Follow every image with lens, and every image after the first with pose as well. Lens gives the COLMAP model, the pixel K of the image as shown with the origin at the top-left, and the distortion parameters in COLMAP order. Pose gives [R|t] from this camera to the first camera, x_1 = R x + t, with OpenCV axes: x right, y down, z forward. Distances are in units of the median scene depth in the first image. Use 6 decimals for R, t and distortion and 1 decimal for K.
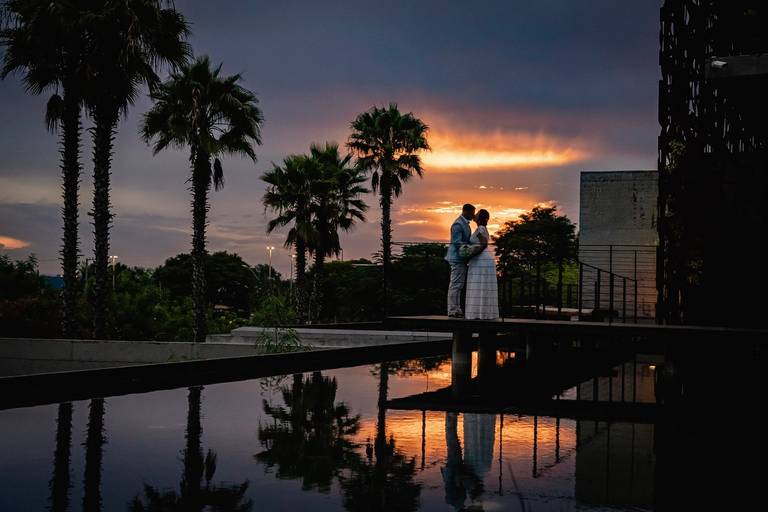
lens RADIAL K [[1140.5, 0, 397.0], [0, 1140.5, 256.1], [0, 0, 1]] dist [0.007442, 0.052655]
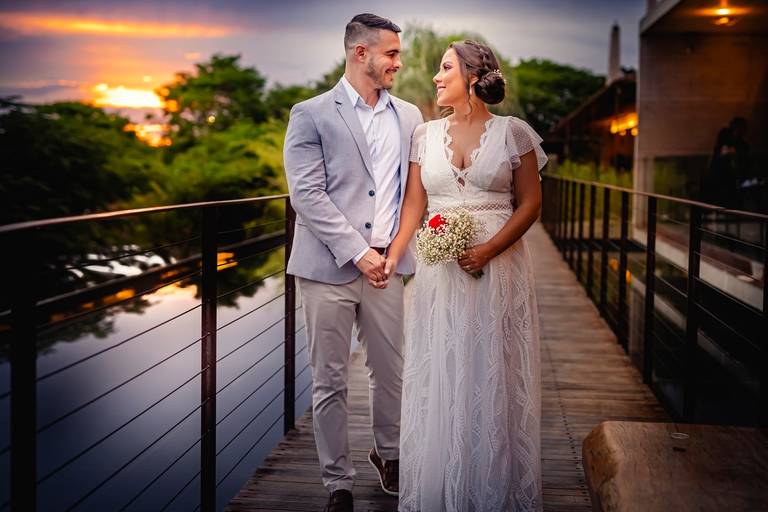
lens RADIAL K [[1135.8, 0, 386.8], [0, 1135.8, 244.3], [0, 0, 1]] dist [0.008395, 0.041921]
pose [[0.960627, -0.022525, 0.276927, 0.056977], [-0.006711, 0.994537, 0.104173, 0.011570], [-0.277761, -0.101930, 0.955227, 0.709654]]
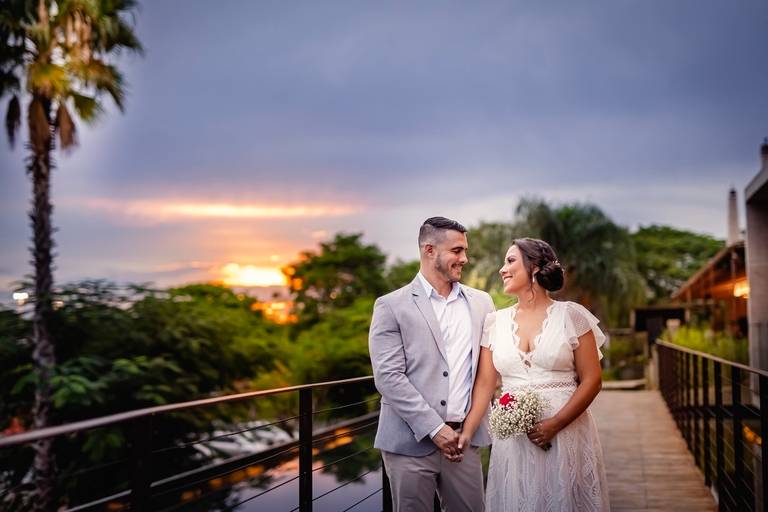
lens RADIAL K [[1130.8, 0, 384.0], [0, 1130.8, 256.0], [0, 0, 1]] dist [-0.015568, 0.014791]
pose [[0.985116, -0.019148, 0.170819, 0.058776], [0.025935, 0.998956, -0.037595, 0.009876], [-0.169921, 0.041466, 0.984585, 0.697033]]
